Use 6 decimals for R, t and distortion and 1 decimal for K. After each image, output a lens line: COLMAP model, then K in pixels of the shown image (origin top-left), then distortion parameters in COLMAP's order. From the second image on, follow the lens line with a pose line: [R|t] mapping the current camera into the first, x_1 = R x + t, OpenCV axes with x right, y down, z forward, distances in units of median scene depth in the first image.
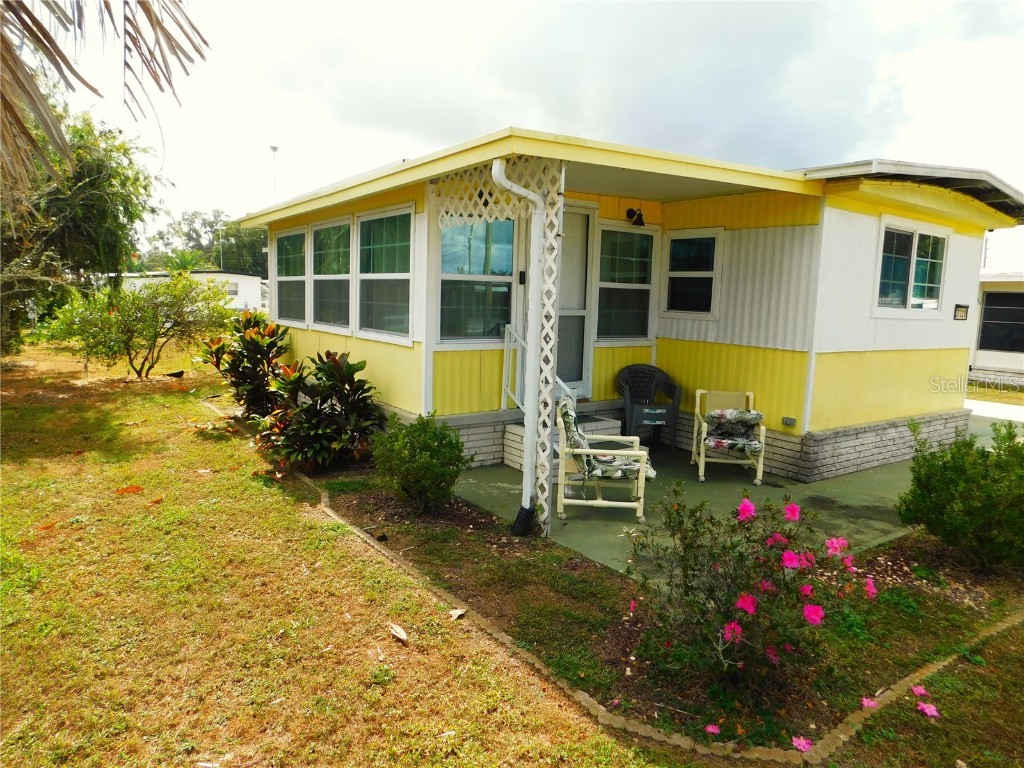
lens RADIAL K [[684.4, 0, 508.6], [0, 684.4, 379.9], [0, 0, 1]] dist [-0.059365, 0.046360]
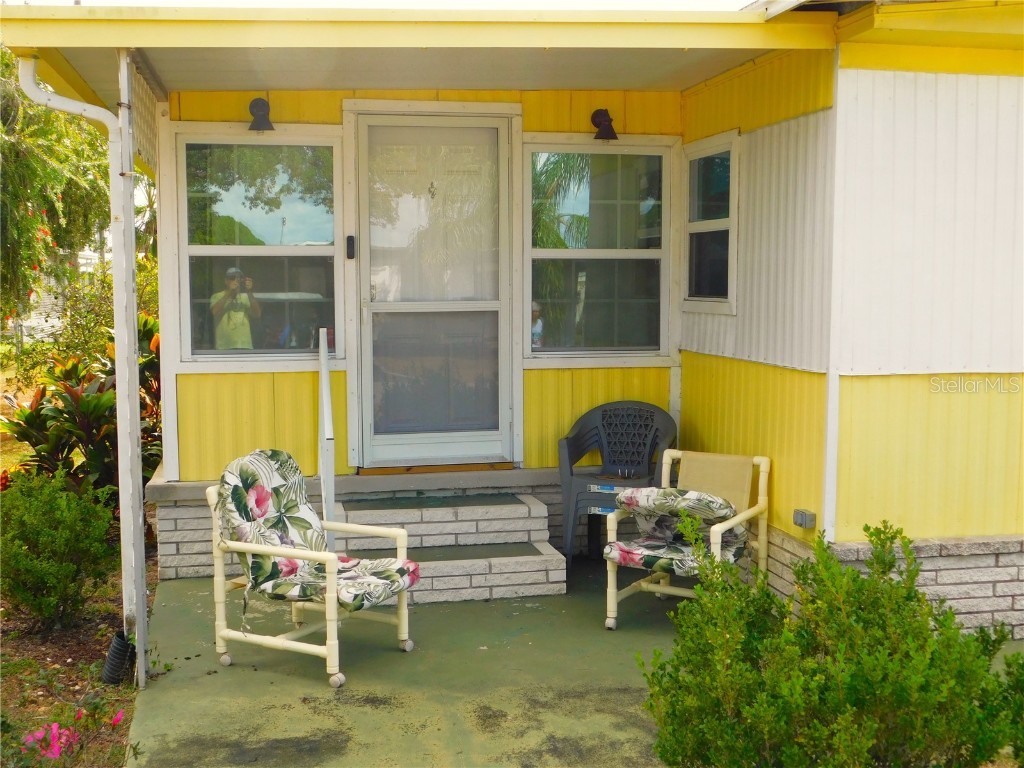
lens RADIAL K [[1204.0, 0, 515.5], [0, 1204.0, 391.7], [0, 0, 1]] dist [-0.016264, 0.000000]
pose [[0.919248, 0.004729, -0.393652, 0.513192], [-0.020624, 0.999133, -0.036157, 0.005558], [0.393139, 0.041356, 0.918548, 0.121288]]
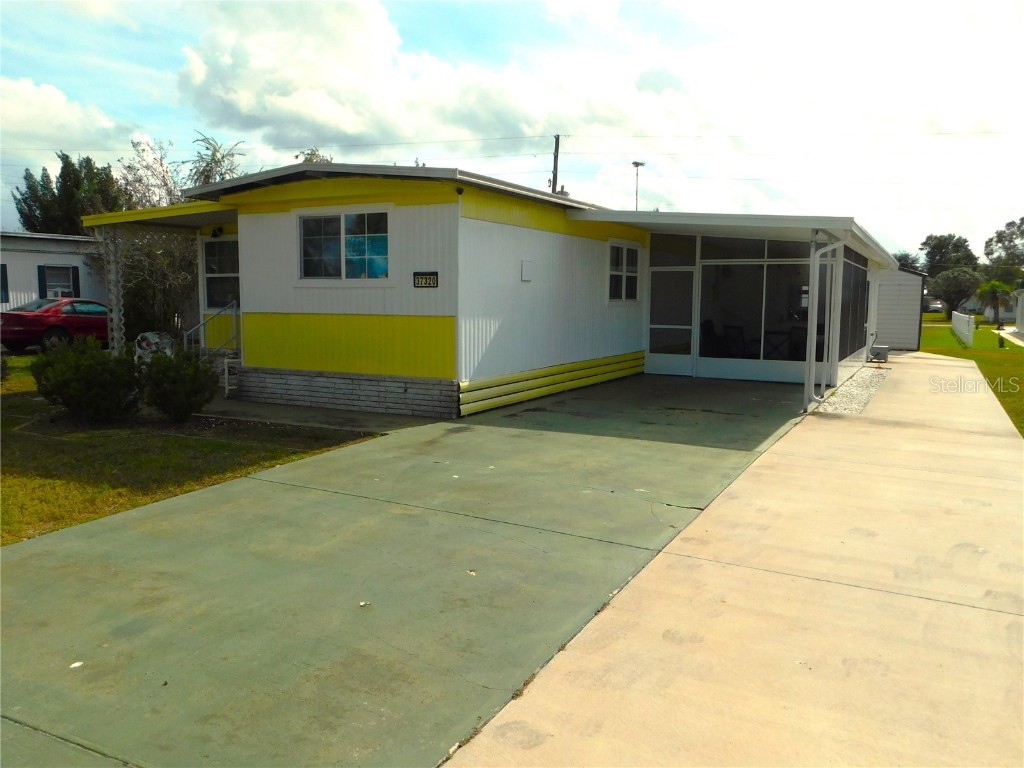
lens RADIAL K [[805.8, 0, 512.9], [0, 805.8, 388.0], [0, 0, 1]] dist [-0.025917, 0.005982]
pose [[0.463205, 0.069977, -0.883484, 2.057491], [-0.095788, 0.994991, 0.028588, 0.016109], [0.881059, 0.071385, 0.467588, 0.634069]]
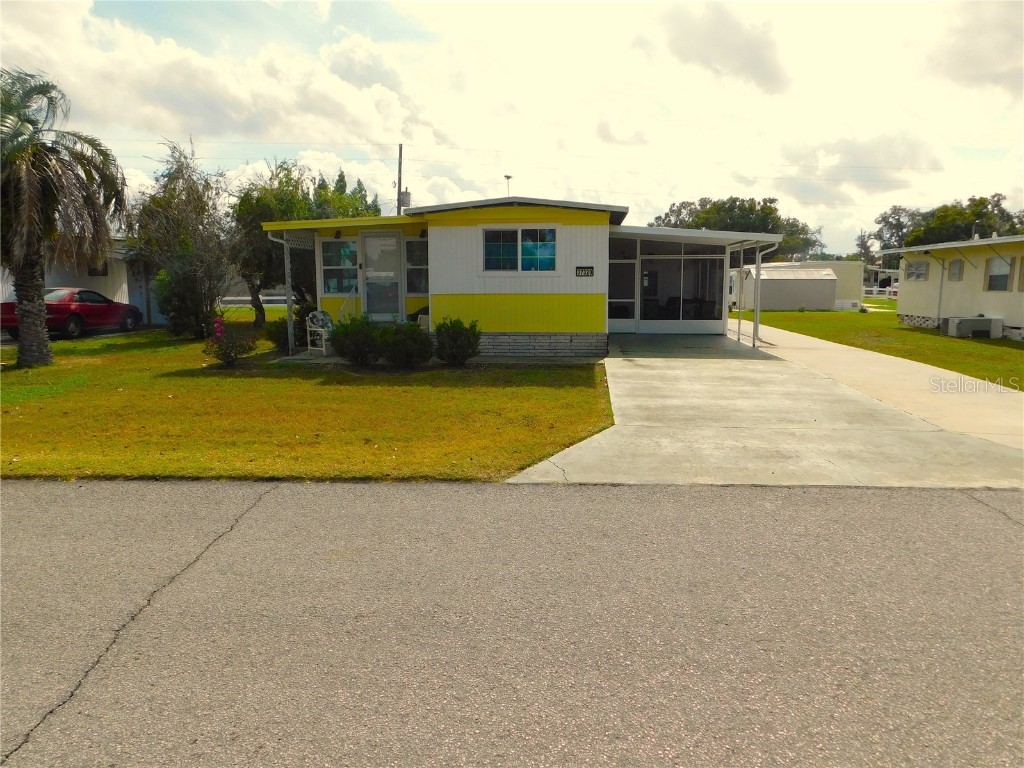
lens RADIAL K [[754.7, 0, 516.2], [0, 754.7, 388.6], [0, 0, 1]] dist [0.009523, 0.006610]
pose [[0.761538, 0.055273, -0.645759, 1.985537], [-0.046389, 0.998450, 0.030756, 0.154297], [0.646458, 0.006534, 0.762922, -0.582218]]
